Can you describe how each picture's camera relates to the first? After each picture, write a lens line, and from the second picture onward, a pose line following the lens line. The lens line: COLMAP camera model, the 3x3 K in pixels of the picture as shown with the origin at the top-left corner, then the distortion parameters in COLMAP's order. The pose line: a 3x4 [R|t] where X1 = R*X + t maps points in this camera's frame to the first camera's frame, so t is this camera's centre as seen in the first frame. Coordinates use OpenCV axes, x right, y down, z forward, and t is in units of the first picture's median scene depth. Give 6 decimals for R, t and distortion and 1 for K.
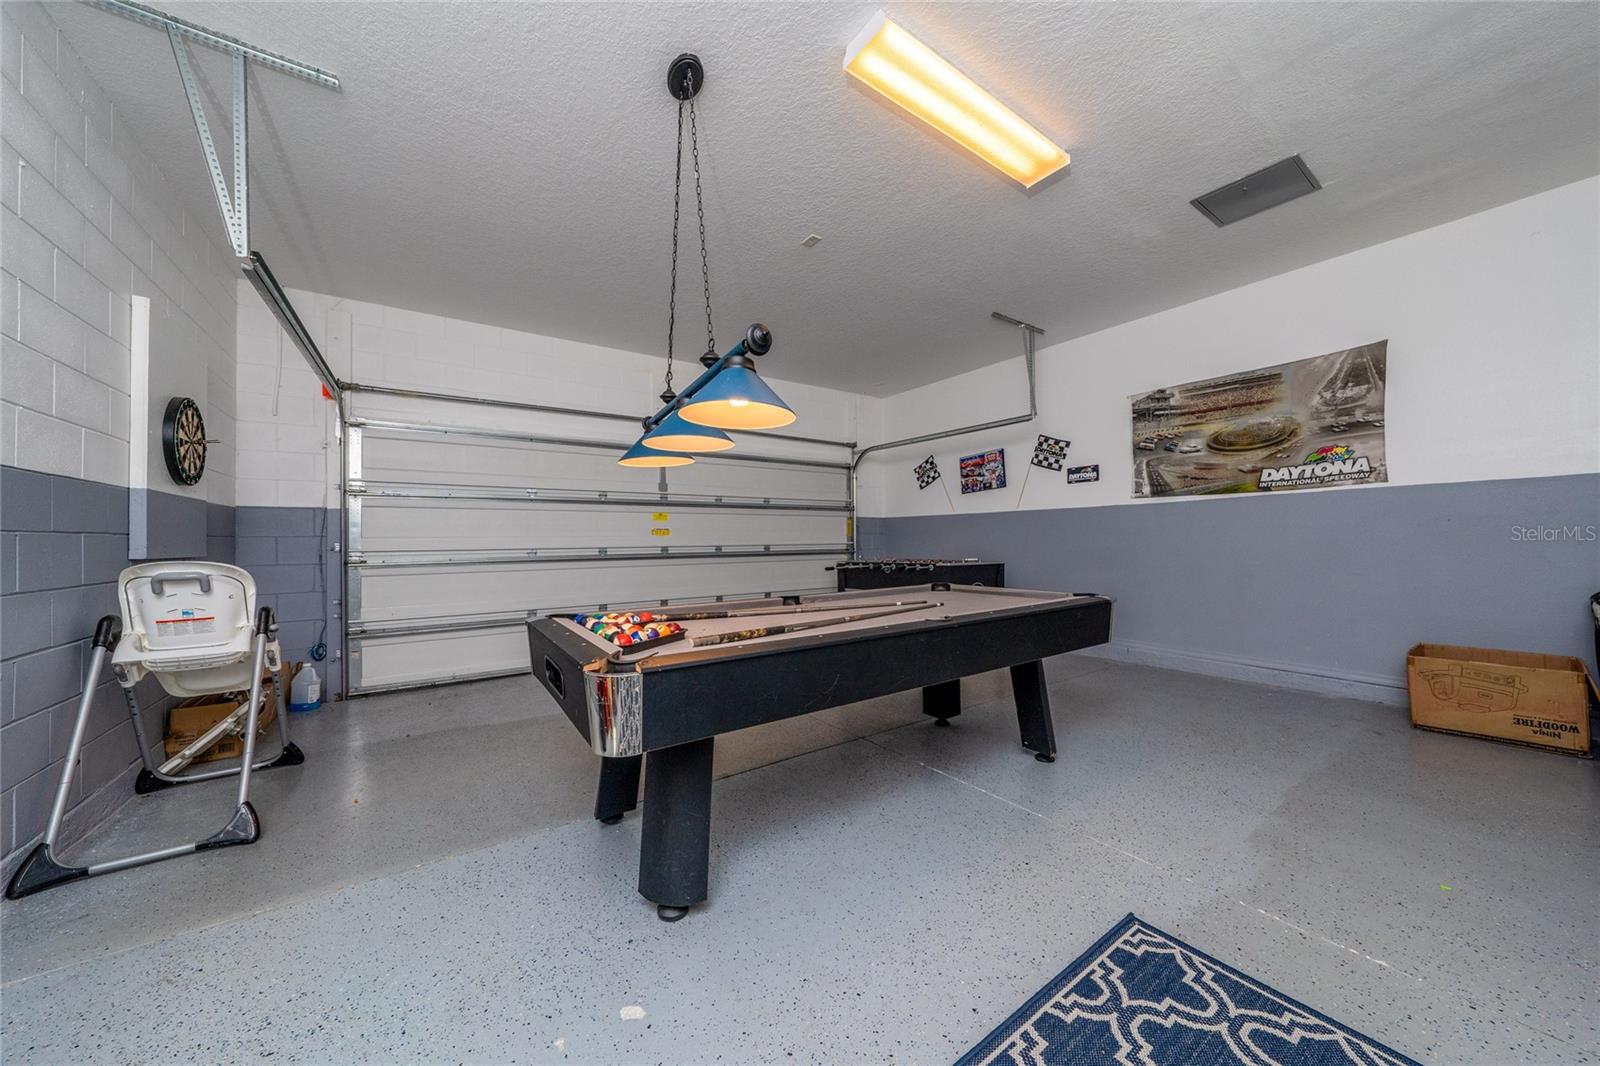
lens RADIAL K [[557.0, 0, 800.8], [0, 557.0, 524.9], [0, 0, 1]] dist [0.000206, 0.000036]
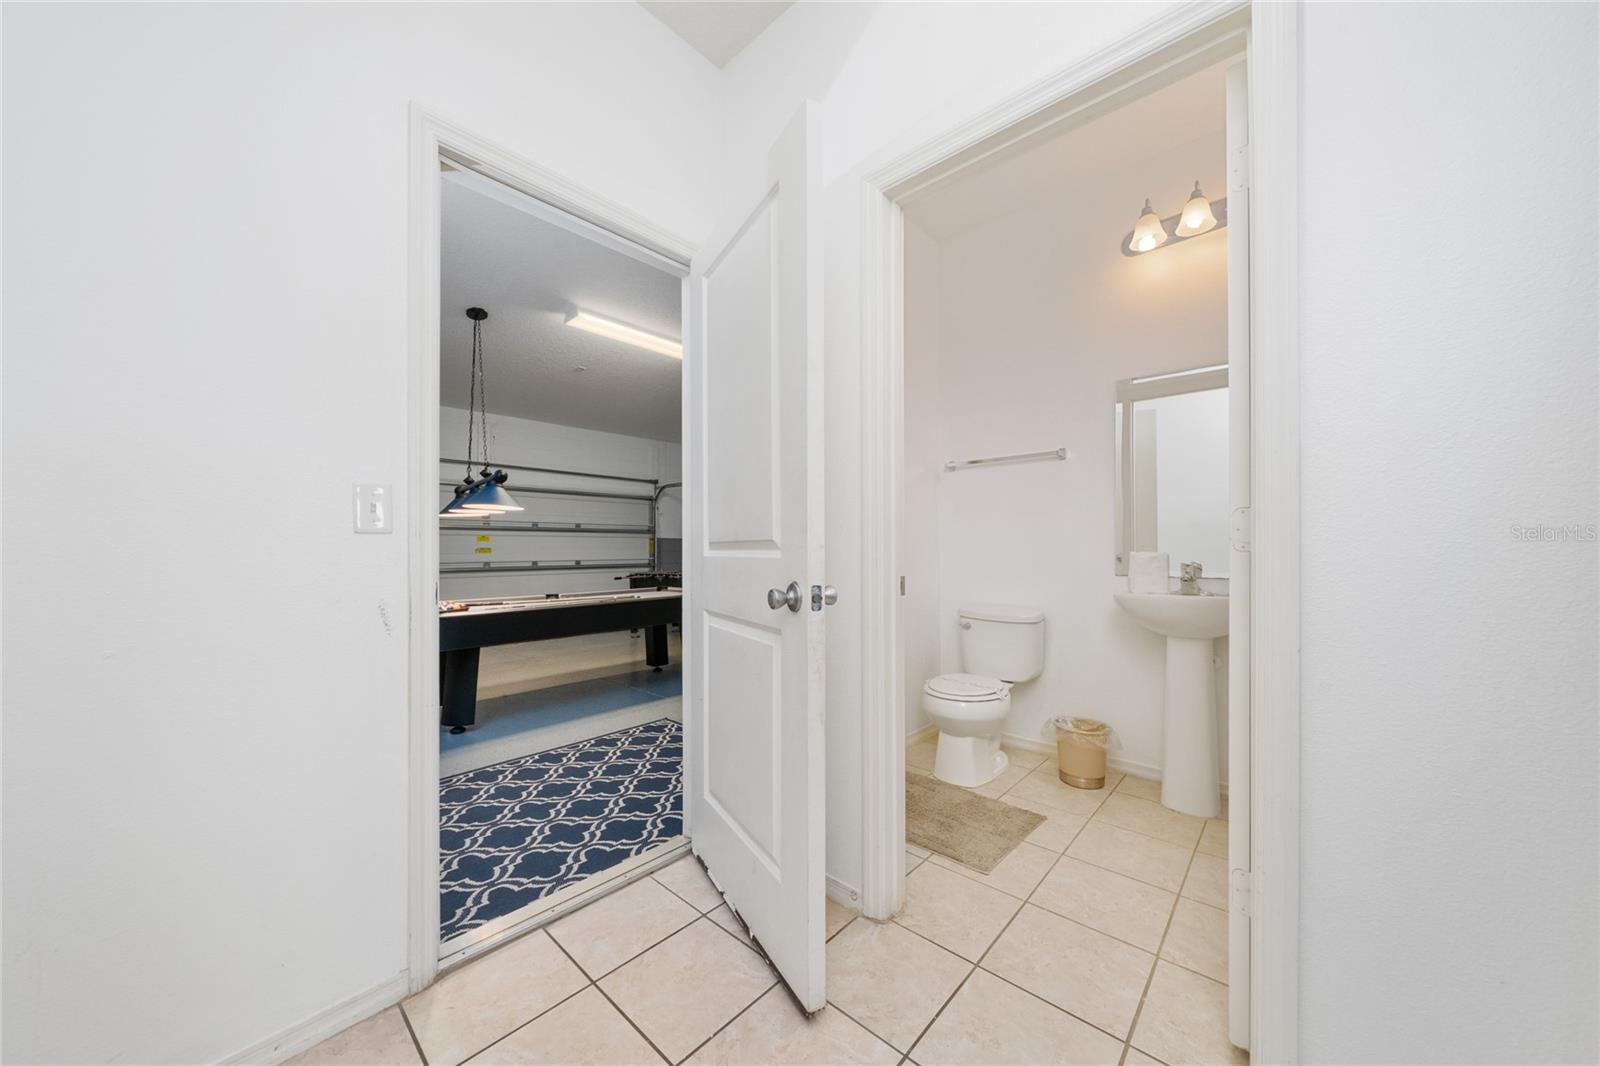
lens RADIAL K [[557.0, 0, 800.8], [0, 557.0, 524.9], [0, 0, 1]] dist [0.000206, 0.000036]
pose [[0.974271, 0.011098, 0.225108, 0.133814], [-0.005782, 0.999689, -0.024262, -0.015430], [-0.225308, 0.022336, 0.974032, -0.322229]]
